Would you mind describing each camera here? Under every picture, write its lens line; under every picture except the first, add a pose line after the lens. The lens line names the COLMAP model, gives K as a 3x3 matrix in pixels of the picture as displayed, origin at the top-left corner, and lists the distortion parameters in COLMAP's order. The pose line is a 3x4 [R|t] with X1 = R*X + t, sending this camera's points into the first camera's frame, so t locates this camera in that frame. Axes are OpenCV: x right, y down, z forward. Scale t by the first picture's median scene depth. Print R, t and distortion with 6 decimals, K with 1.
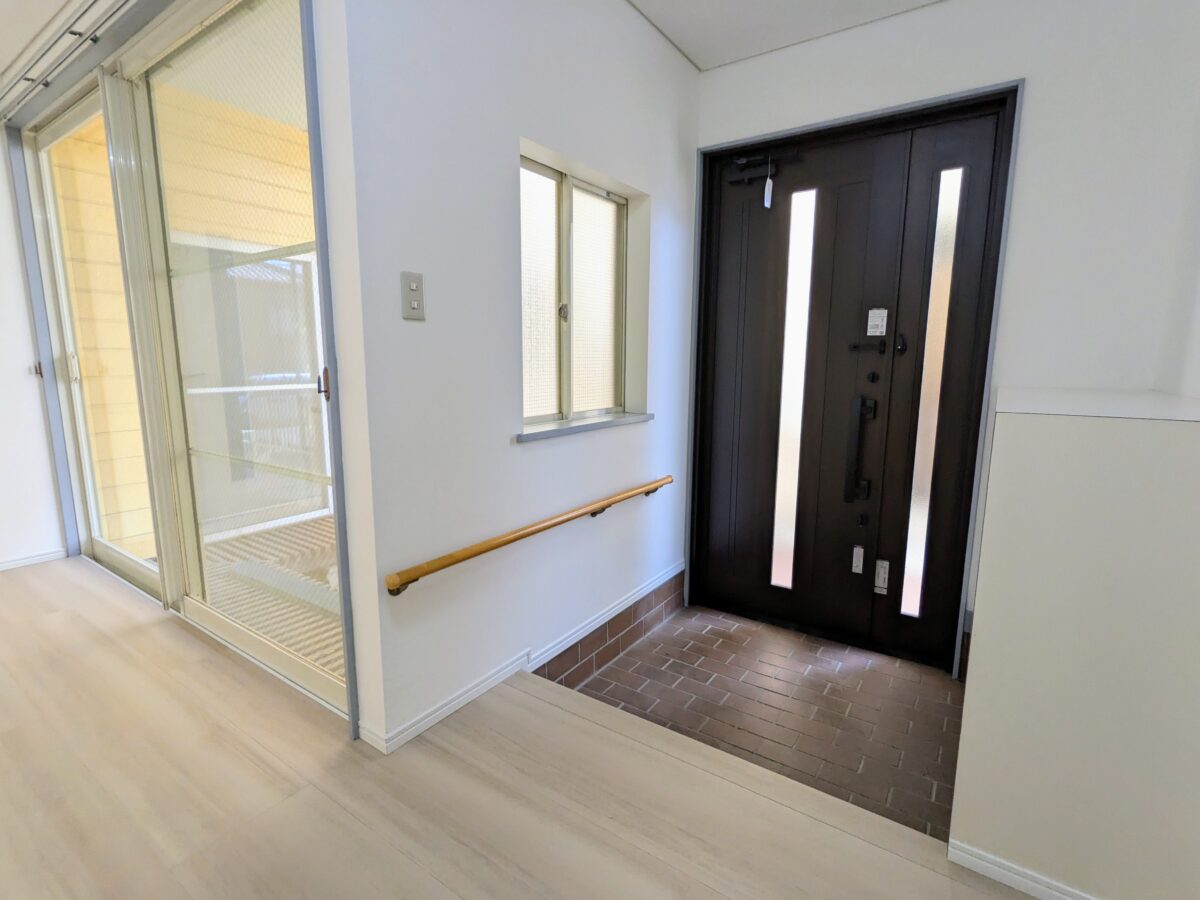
lens RADIAL K [[579.9, 0, 597.1], [0, 579.9, 448.9], [0, 0, 1]] dist [-0.000827, -0.000071]
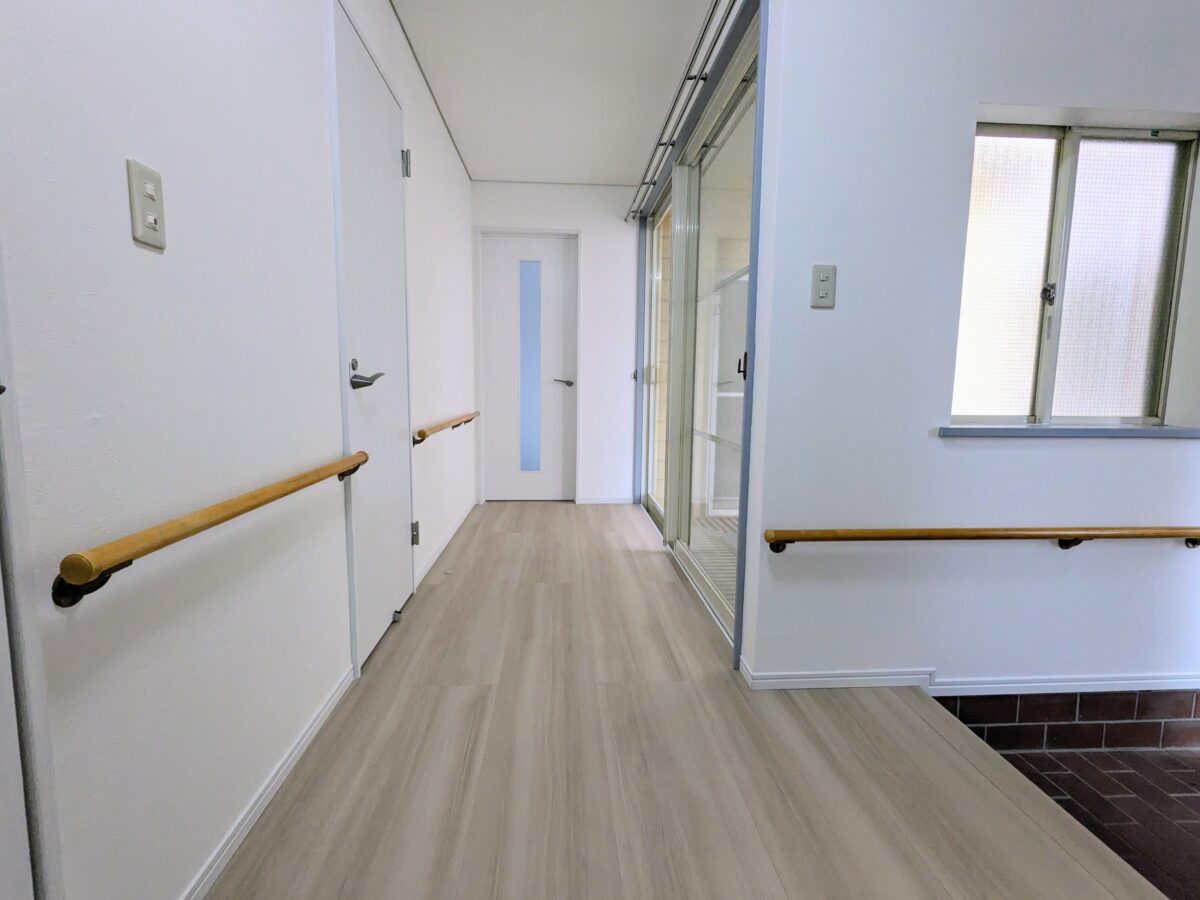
lens RADIAL K [[579.9, 0, 597.1], [0, 579.9, 448.9], [0, 0, 1]] dist [-0.000827, -0.000071]
pose [[0.620905, 0.093538, -0.778285, 0.211988], [-0.132763, 0.991060, 0.013194, 0.060359], [0.772561, 0.095135, 0.627772, 0.002499]]
